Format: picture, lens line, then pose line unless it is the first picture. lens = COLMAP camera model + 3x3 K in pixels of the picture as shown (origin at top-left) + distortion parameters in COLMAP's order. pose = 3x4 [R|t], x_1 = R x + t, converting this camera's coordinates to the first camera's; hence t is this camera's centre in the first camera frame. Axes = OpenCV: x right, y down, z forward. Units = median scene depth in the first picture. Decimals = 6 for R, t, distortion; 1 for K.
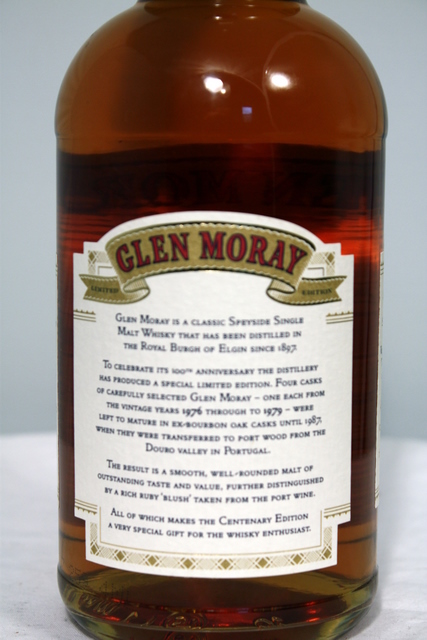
lens RADIAL K [[1650.5, 0, 213.6], [0, 1650.5, 322.1], [0, 0, 1]] dist [0.608381, 0.000000]
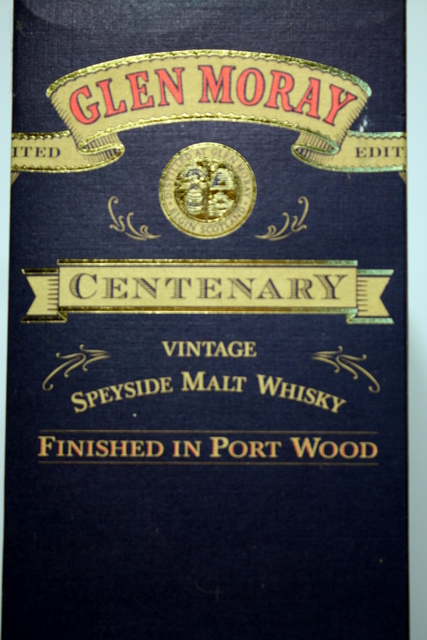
lens RADIAL K [[1455.1, 0, 213.0], [0, 1455.1, 318.1], [0, 0, 1]] dist [-0.119029, 0.000000]
pose [[0.999979, -0.004150, -0.004881, 0.000443], [0.004687, 0.993281, 0.115629, -0.019082], [0.004369, -0.115649, 0.993281, 0.378505]]
